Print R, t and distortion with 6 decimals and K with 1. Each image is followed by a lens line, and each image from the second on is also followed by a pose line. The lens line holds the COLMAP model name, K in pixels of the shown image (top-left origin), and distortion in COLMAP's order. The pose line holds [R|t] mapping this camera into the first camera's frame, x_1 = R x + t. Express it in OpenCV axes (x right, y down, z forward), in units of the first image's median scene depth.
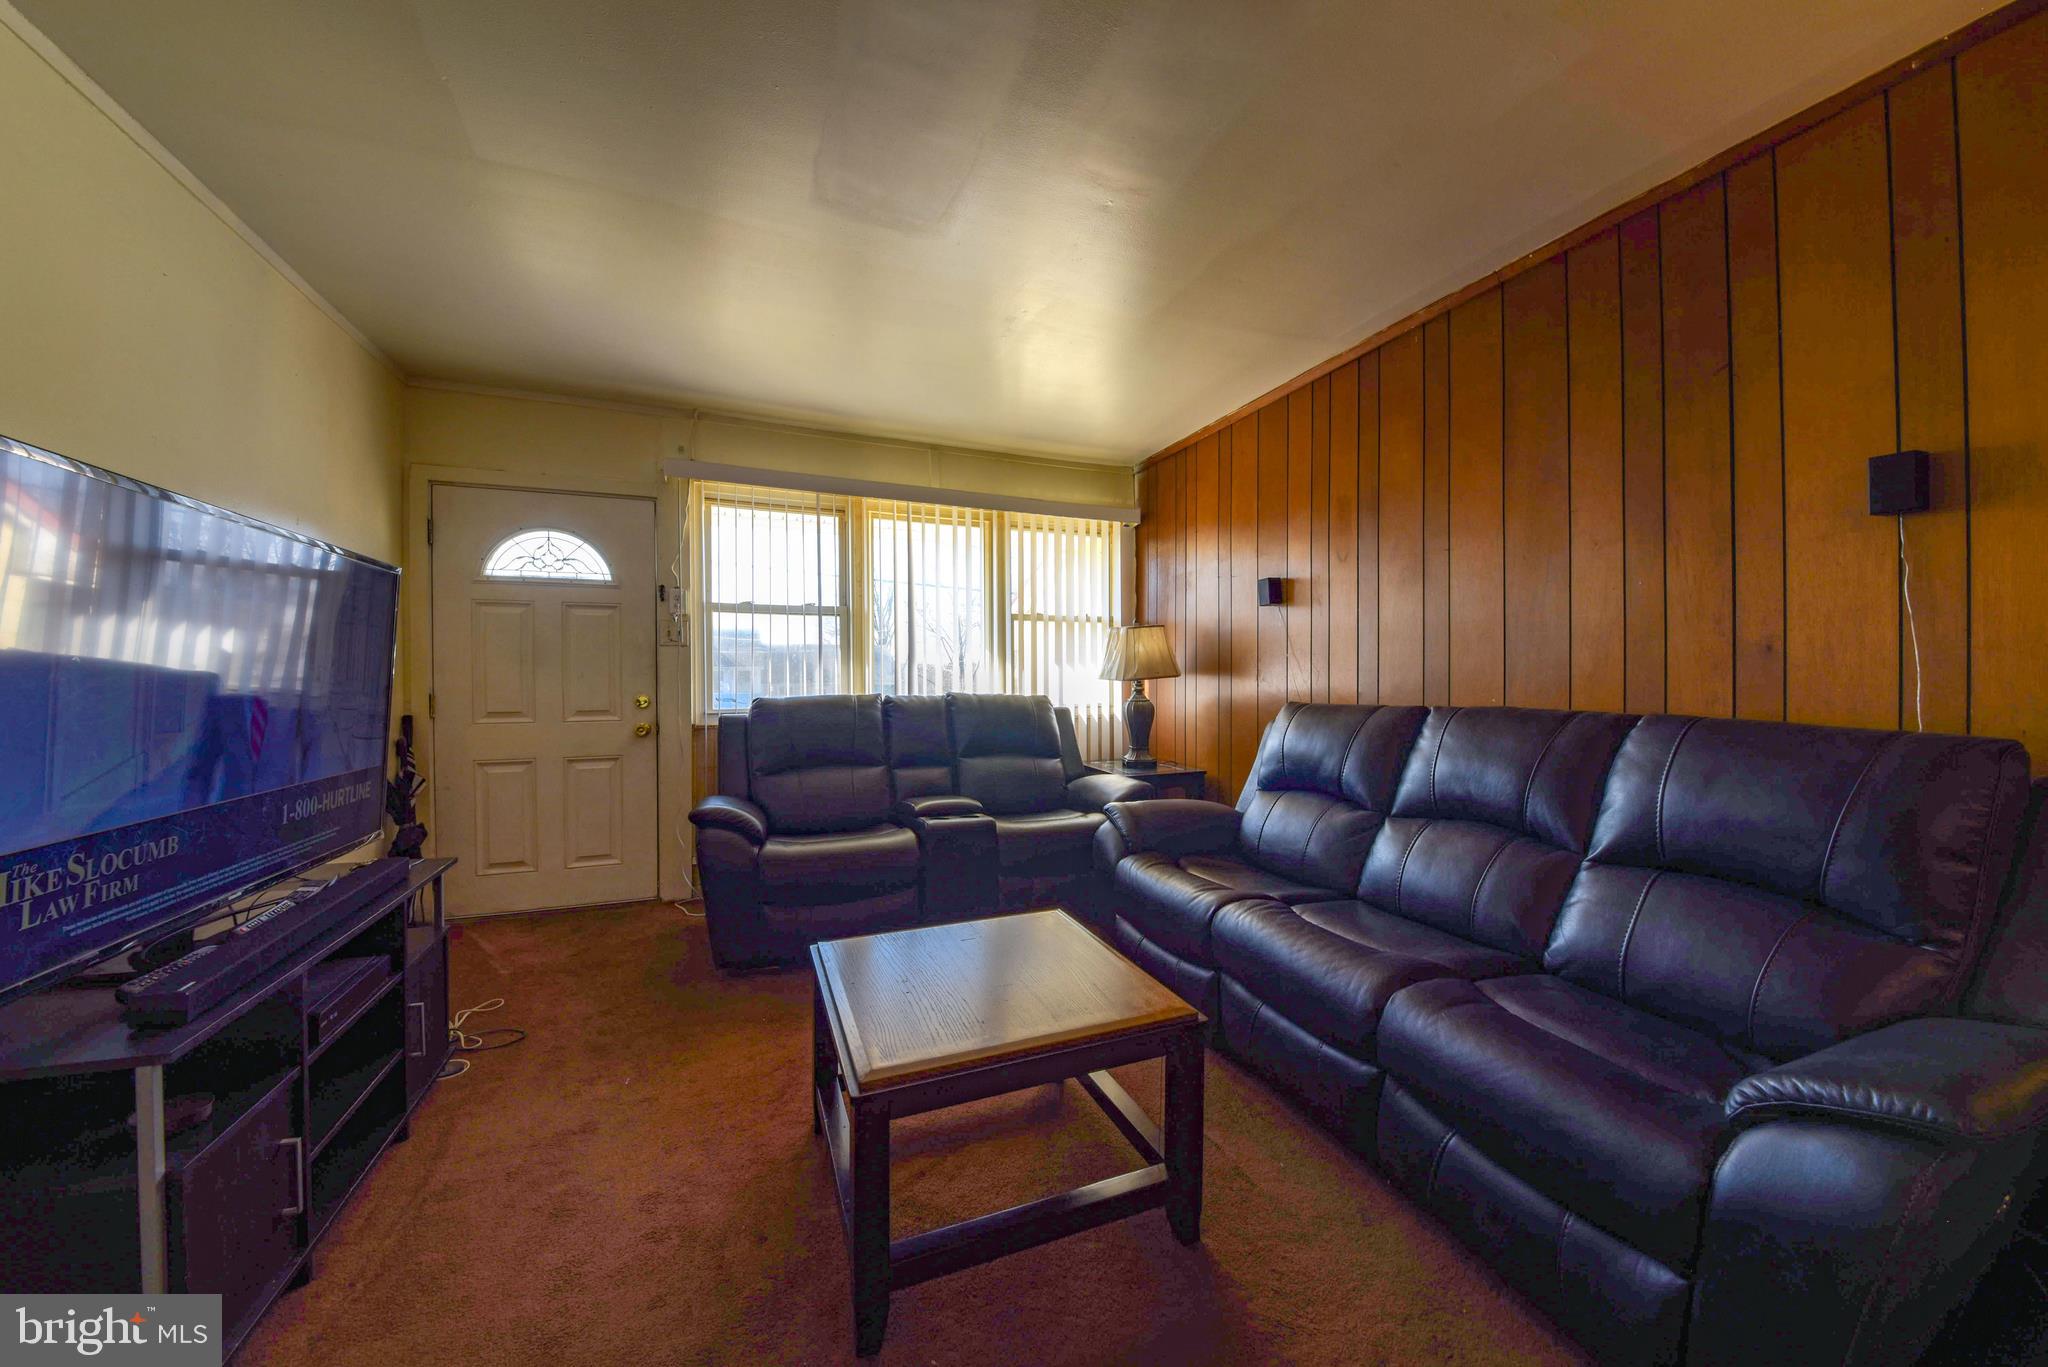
lens RADIAL K [[715.6, 0, 1039.7], [0, 715.6, 681.8], [0, 0, 1]] dist [-0.011696, -0.004390]
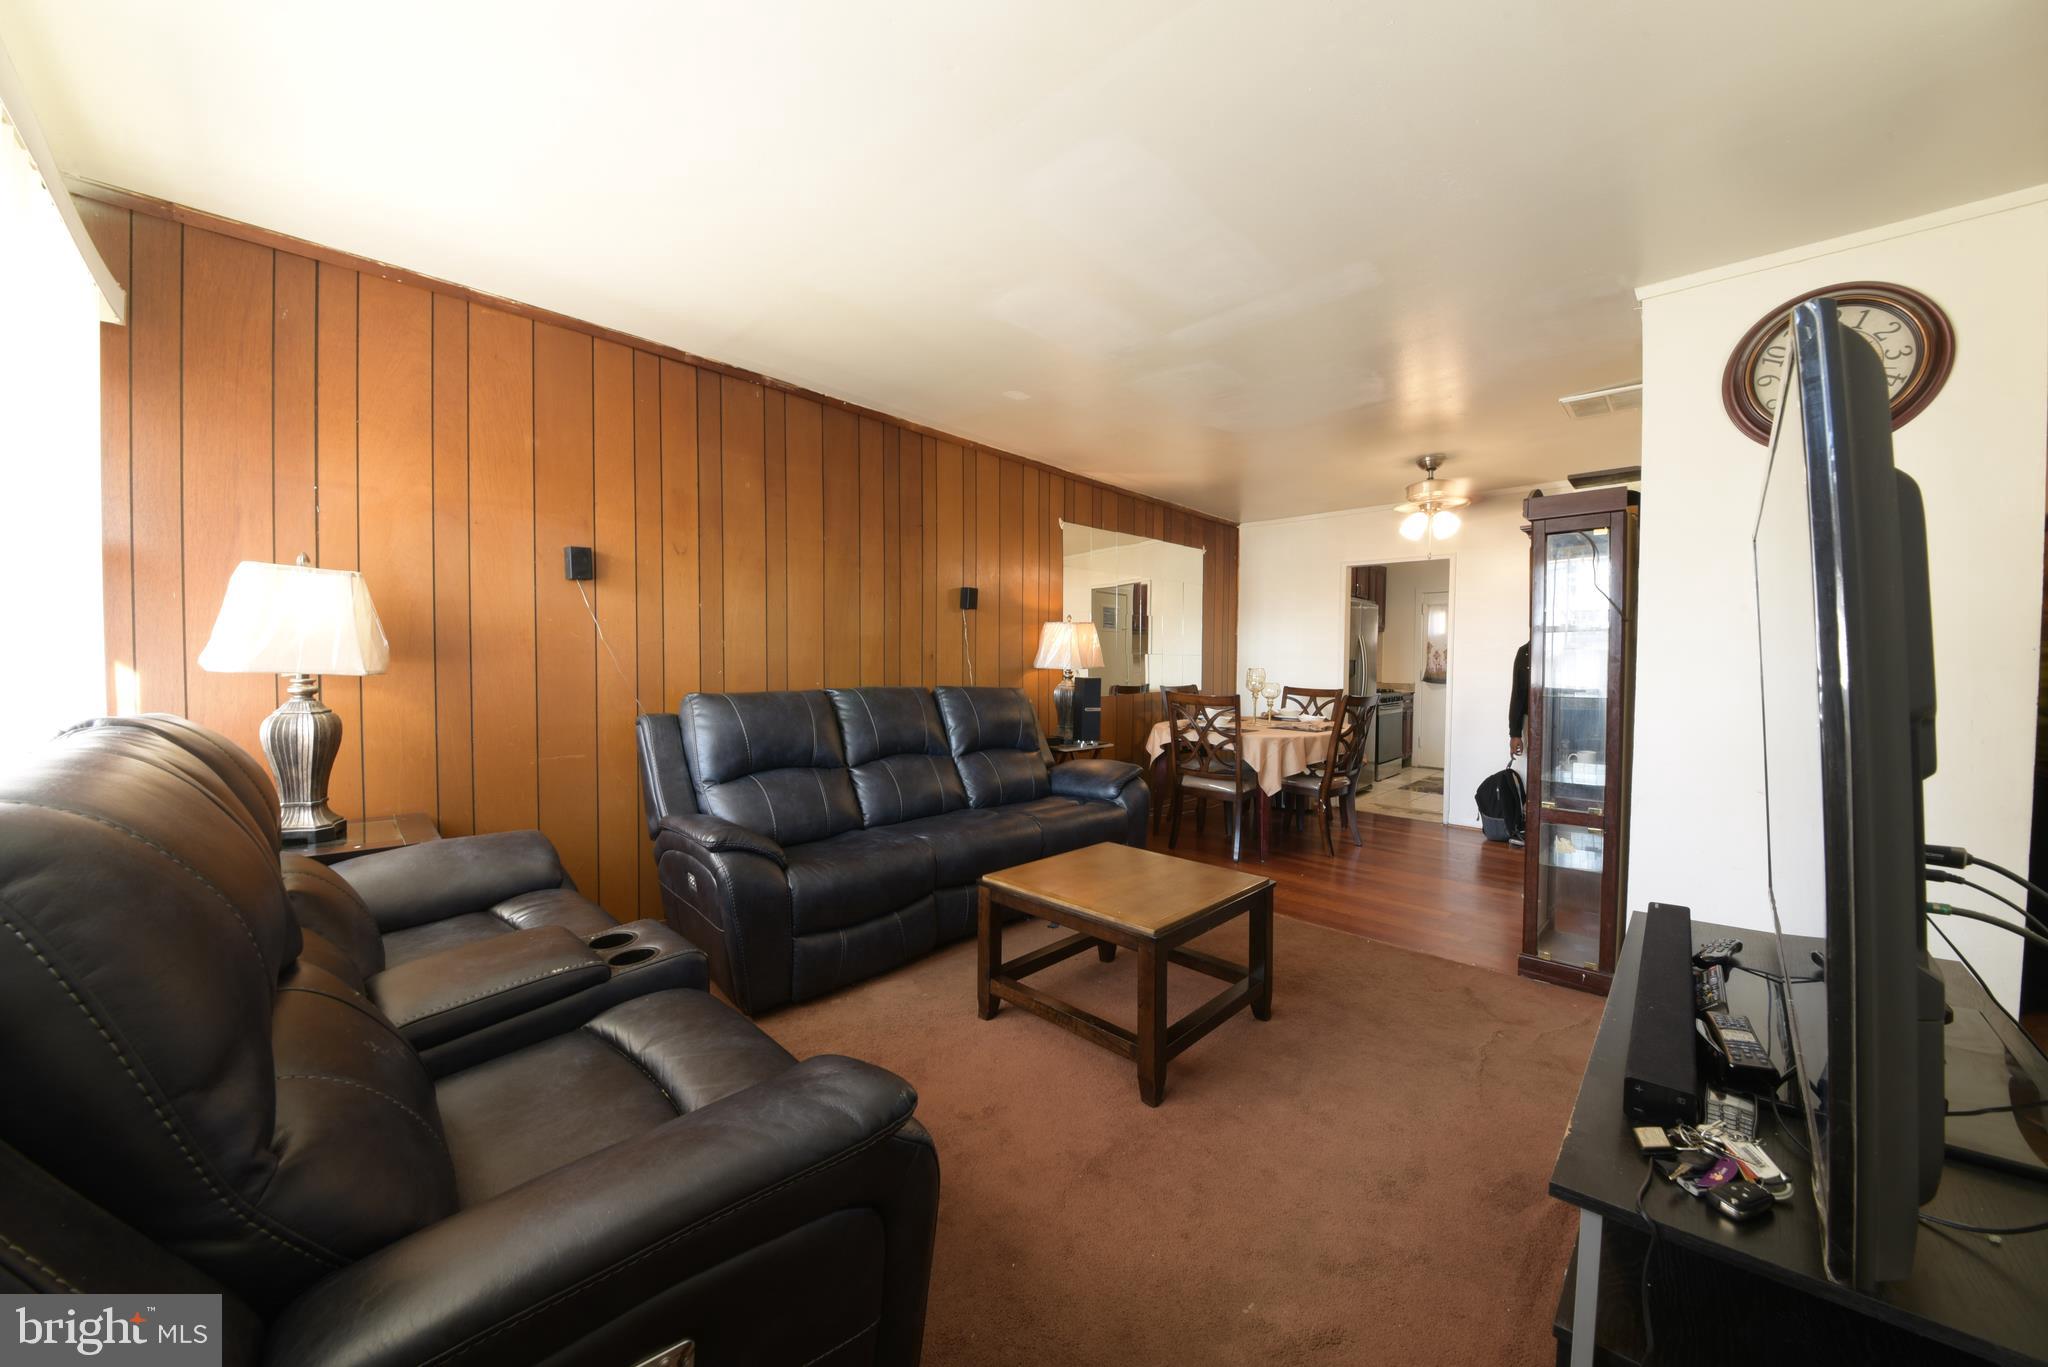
lens RADIAL K [[729.5, 0, 1017.4], [0, 729.5, 685.2], [0, 0, 1]] dist [-0.030406, -0.000027]
pose [[-0.373672, -0.023413, 0.927265, -0.716367], [-0.002008, 0.999699, 0.024433, -0.008230], [-0.927559, 0.007268, -0.373607, 0.943087]]
